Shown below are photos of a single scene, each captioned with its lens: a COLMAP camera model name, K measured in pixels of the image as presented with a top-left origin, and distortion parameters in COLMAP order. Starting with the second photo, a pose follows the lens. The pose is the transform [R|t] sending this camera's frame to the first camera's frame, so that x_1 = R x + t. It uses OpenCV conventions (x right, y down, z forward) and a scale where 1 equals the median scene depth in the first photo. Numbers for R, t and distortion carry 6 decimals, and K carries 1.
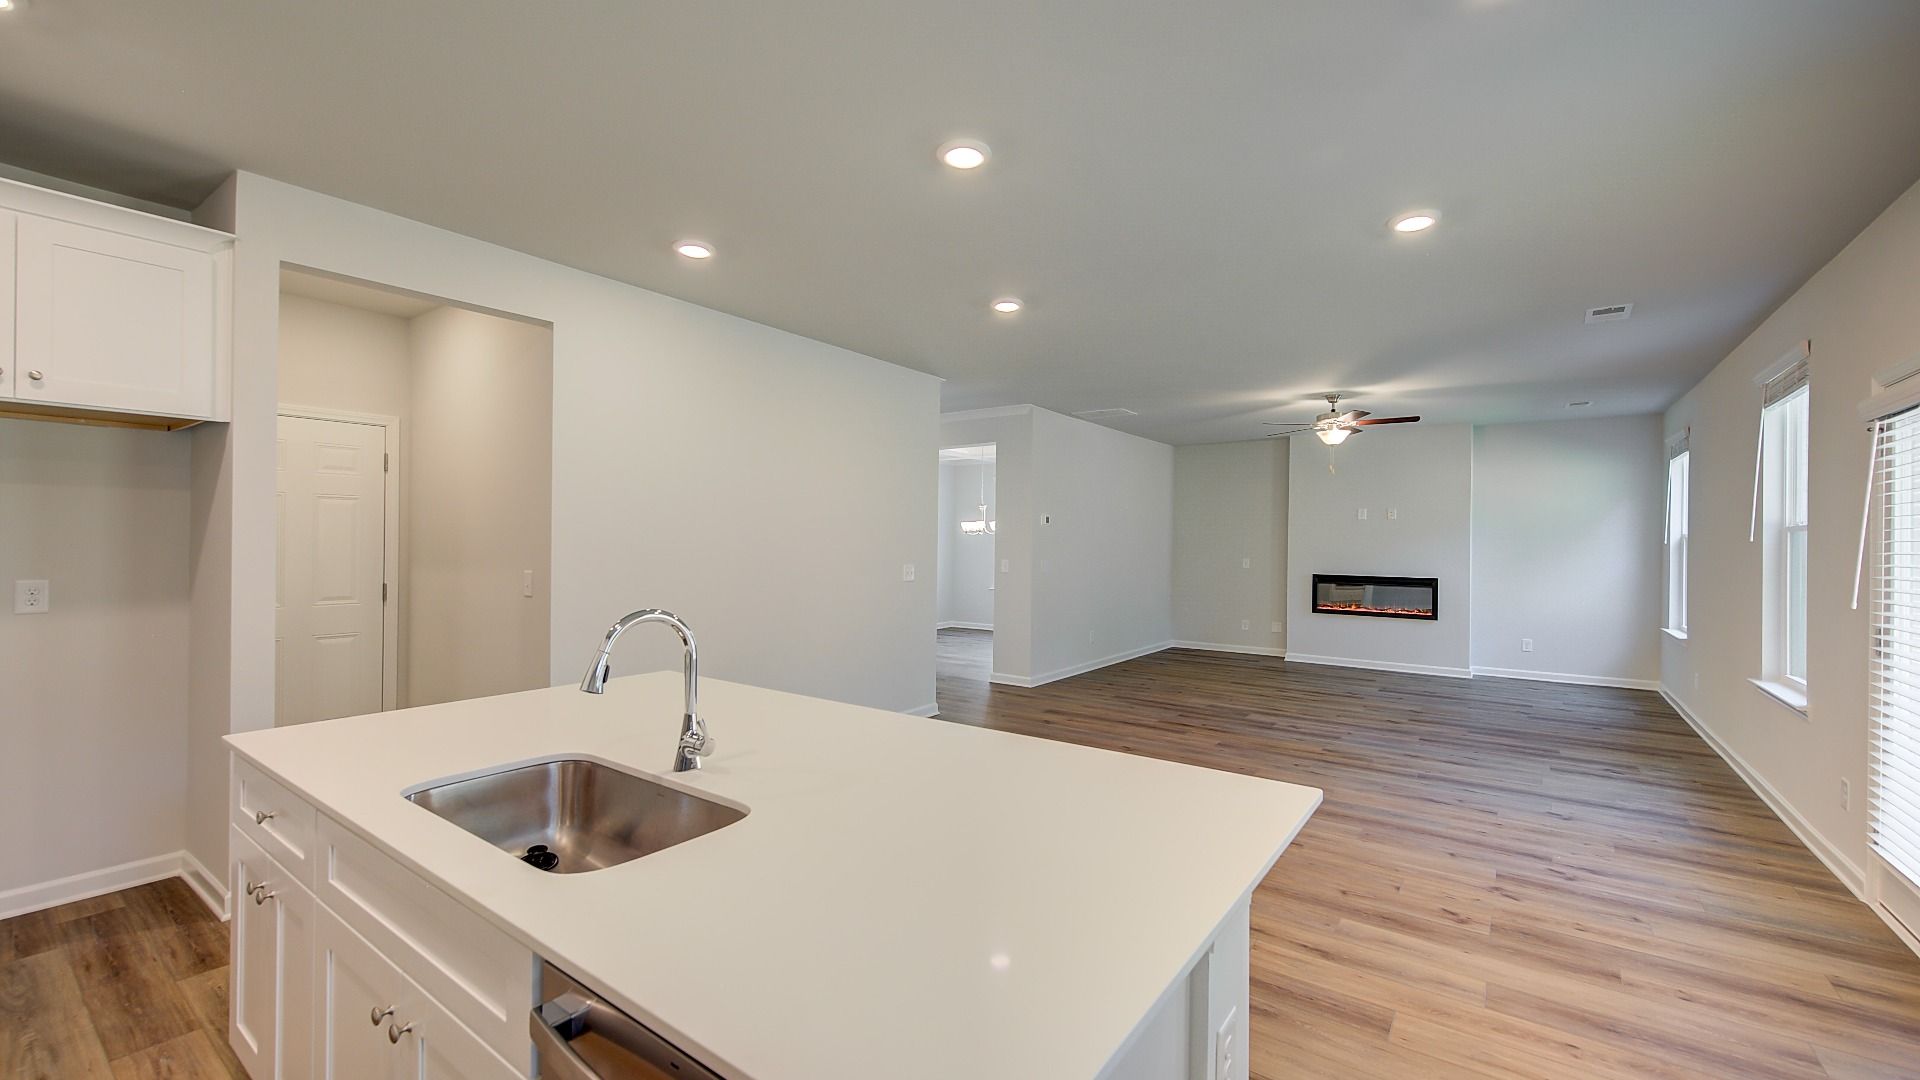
lens RADIAL K [[770.8, 0, 964.8], [0, 770.8, 538.1], [0, 0, 1]] dist [0.003460, 0.000065]
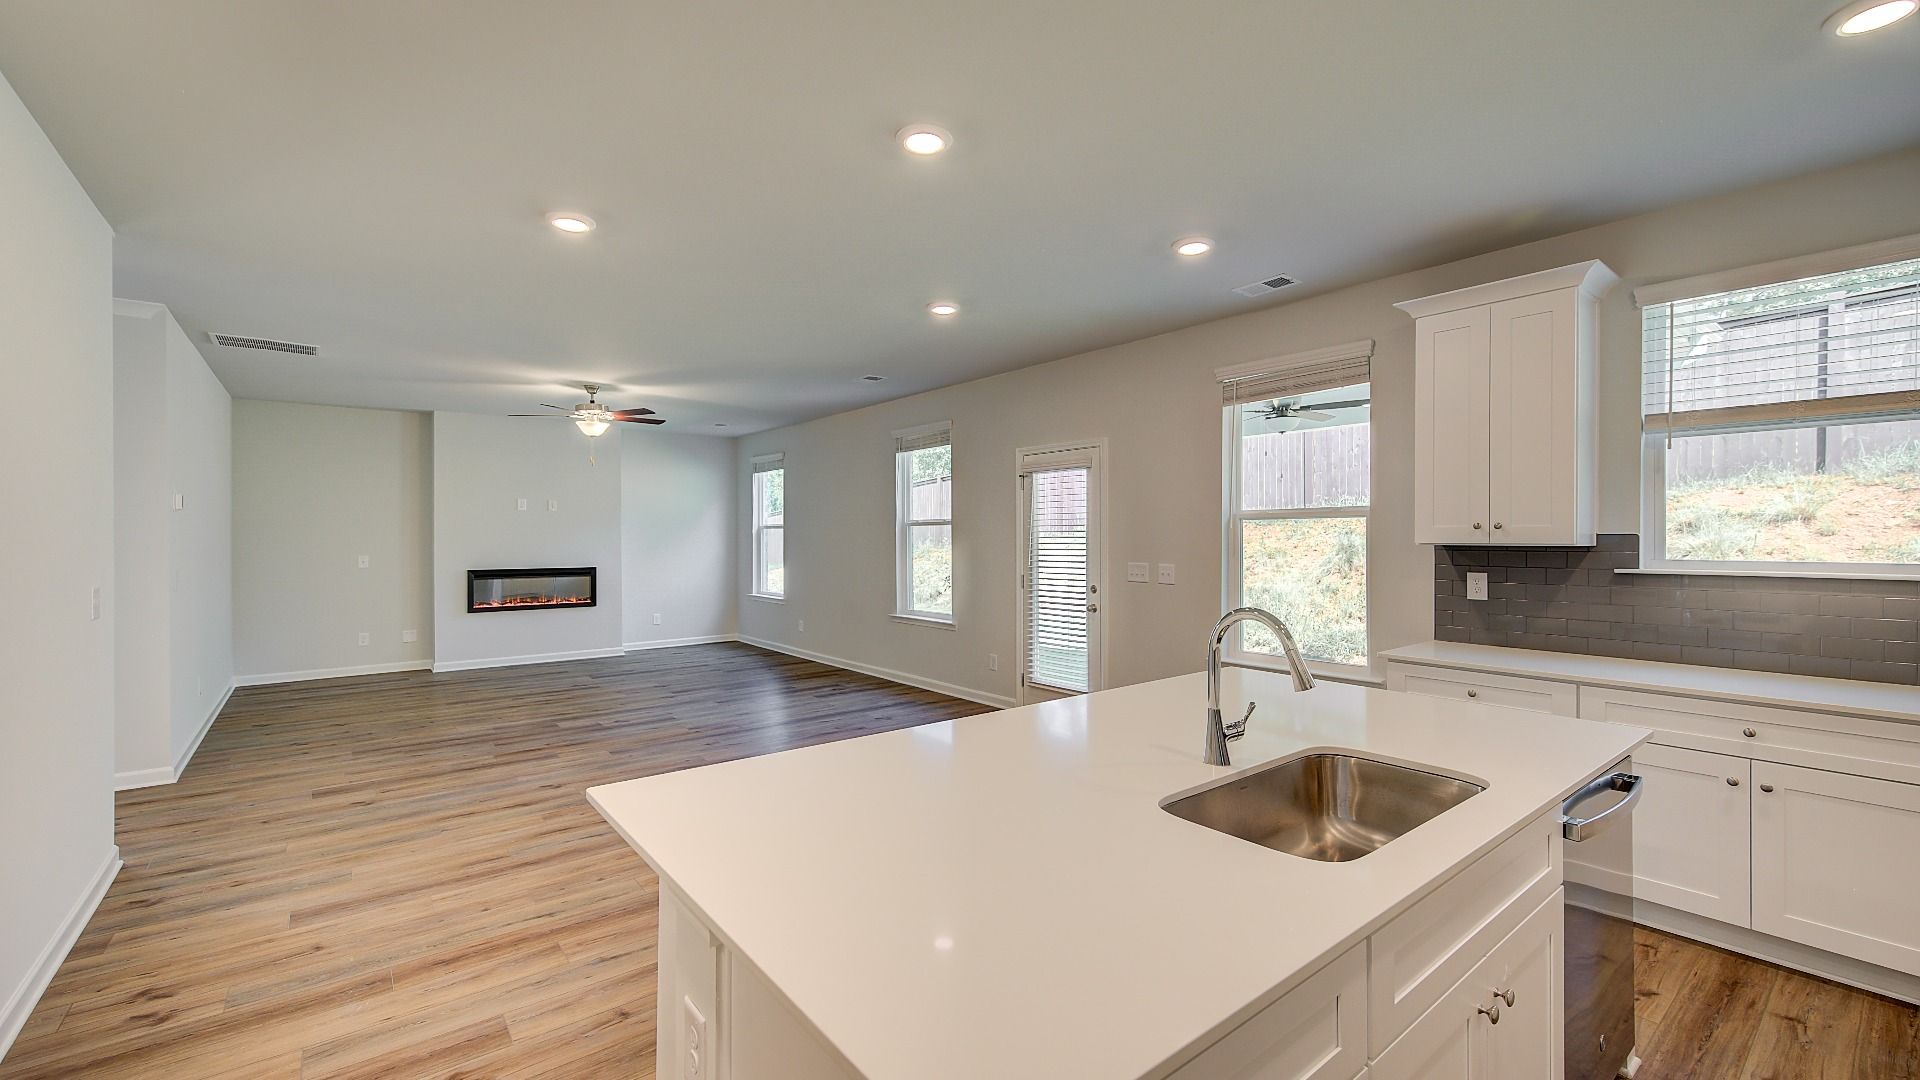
lens RADIAL K [[770.8, 0, 964.8], [0, 770.8, 538.1], [0, 0, 1]] dist [0.003460, 0.000065]
pose [[0.266540, -0.013461, 0.963730, -0.351658], [0.001667, 0.999907, 0.013505, -0.002207], [-0.963822, -0.001993, 0.266538, 0.272075]]
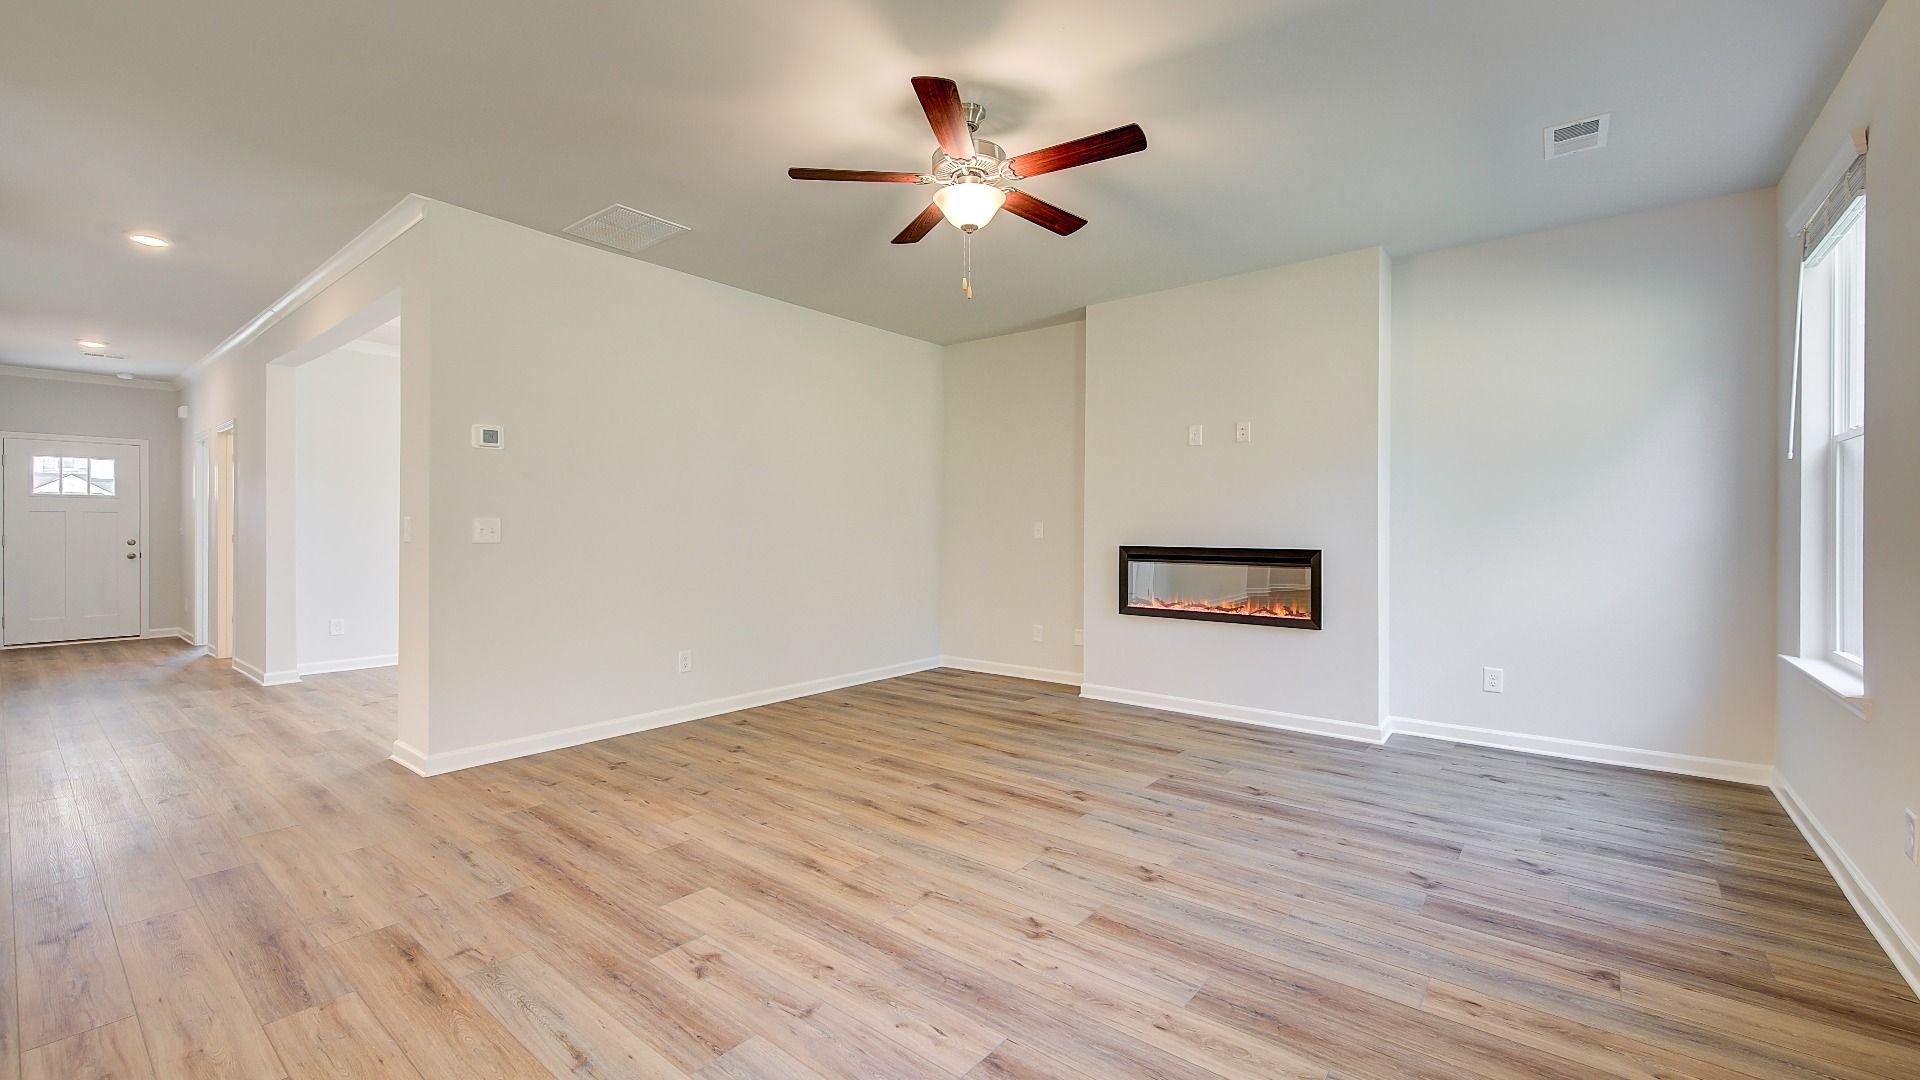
lens RADIAL K [[775.0, 0, 960.8], [0, 775.0, 528.8], [0, 0, 1]] dist [0.001559, -0.000427]
pose [[0.998490, -0.009241, -0.054150, 0.493272], [0.009450, 0.999949, 0.003601, 0.042205], [0.054114, -0.004107, 0.998526, 0.573155]]
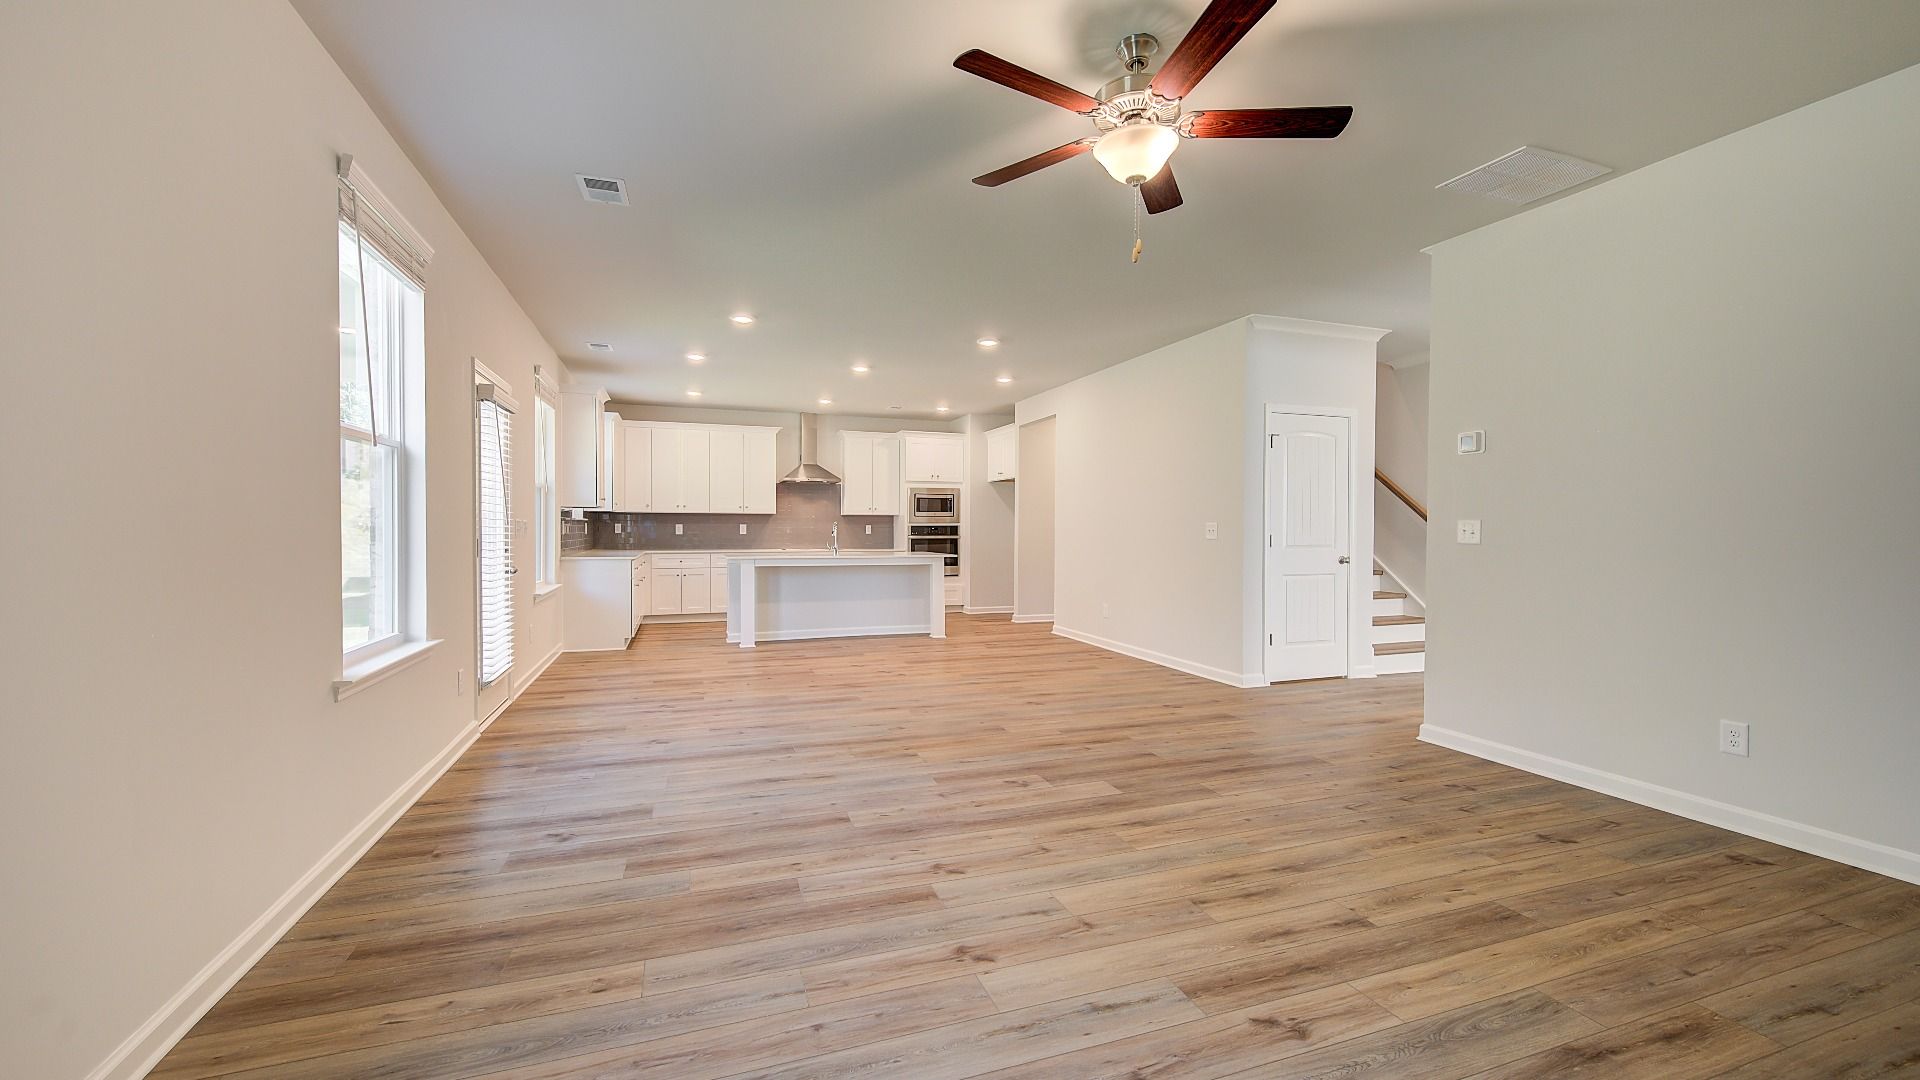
lens RADIAL K [[766.0, 0, 967.8], [0, 766.0, 541.3], [0, 0, 1]] dist [0.003320, -0.000256]
pose [[-0.561672, 0.000216, -0.827360, 0.821398], [-0.006261, 0.999970, 0.004511, 0.049146], [0.827337, 0.007714, -0.561654, 1.136407]]
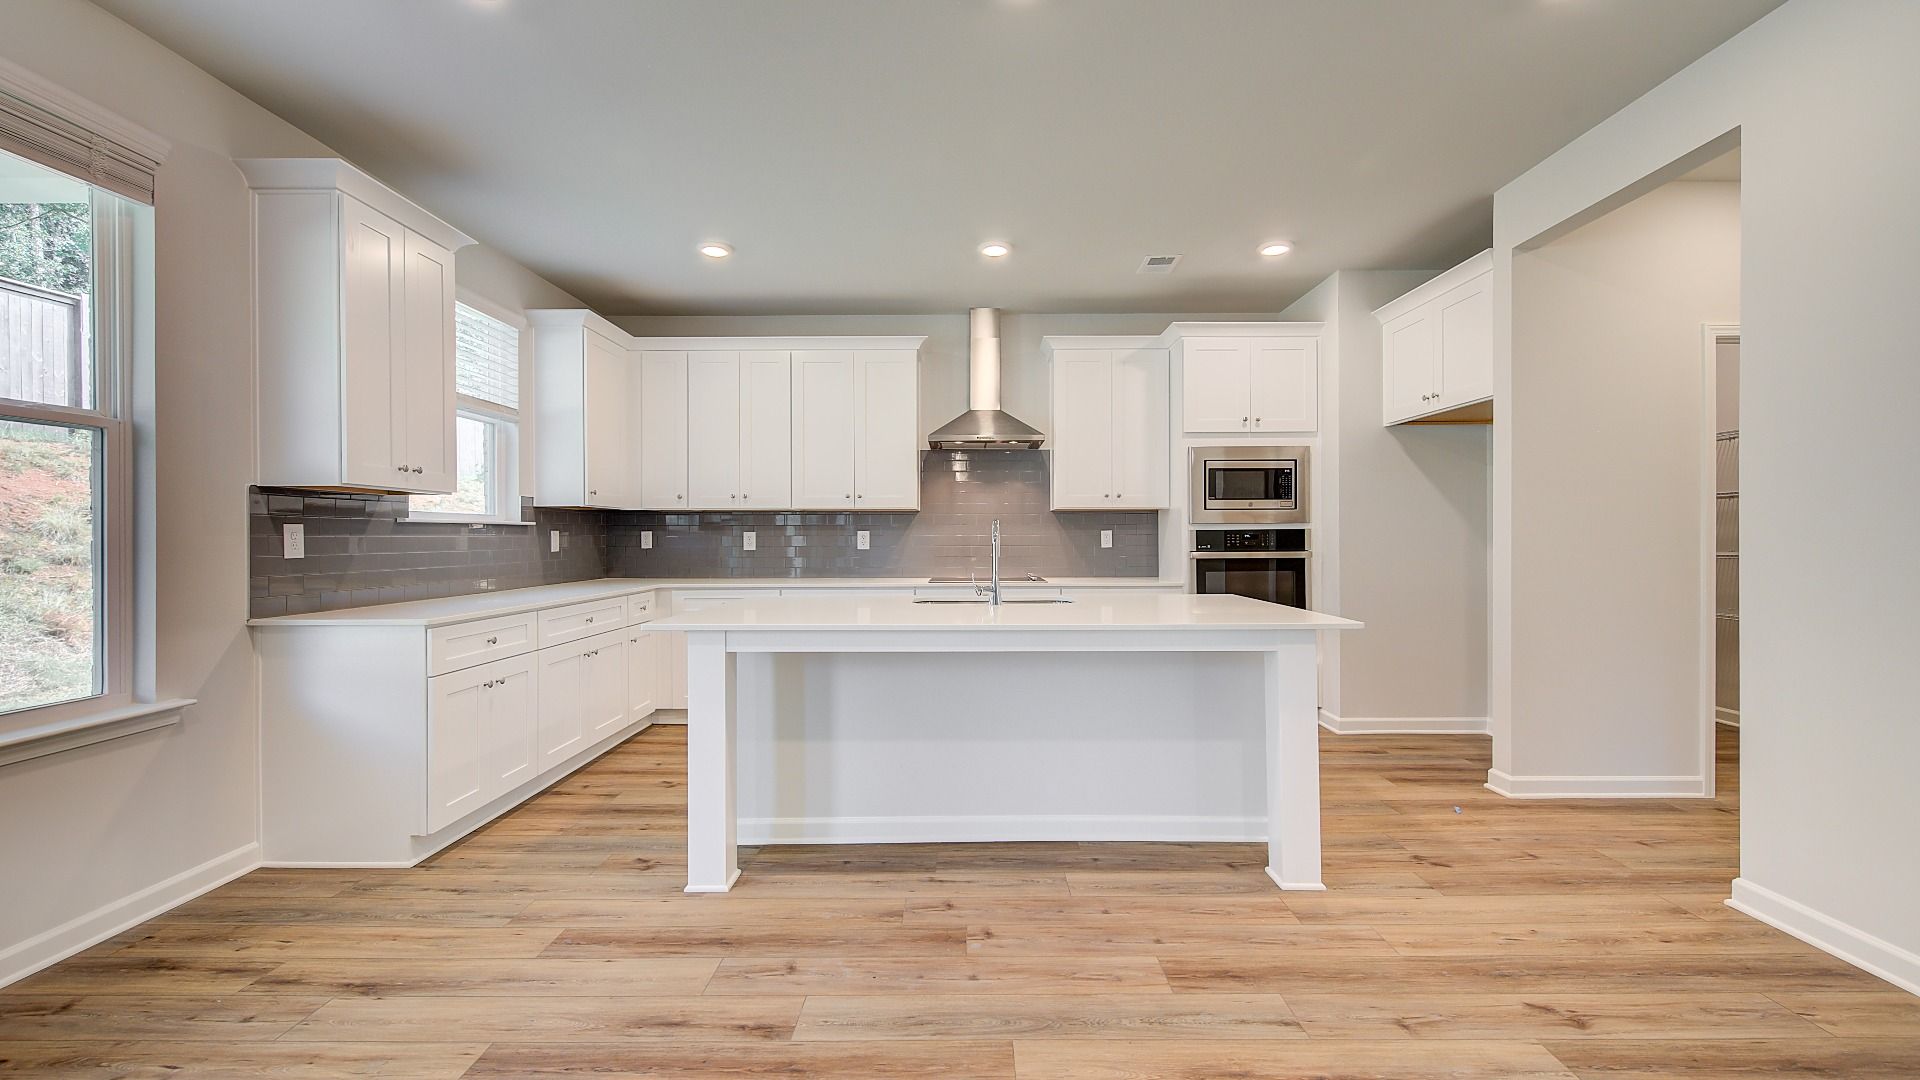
lens RADIAL K [[780.9, 0, 953.0], [0, 780.9, 540.7], [0, 0, 1]] dist [0.003738, -0.000124]
pose [[-0.817325, -0.005926, -0.576146, 0.201535], [-0.003254, 0.999979, -0.005668, 0.039984], [0.576168, -0.002758, -0.817327, 0.629204]]
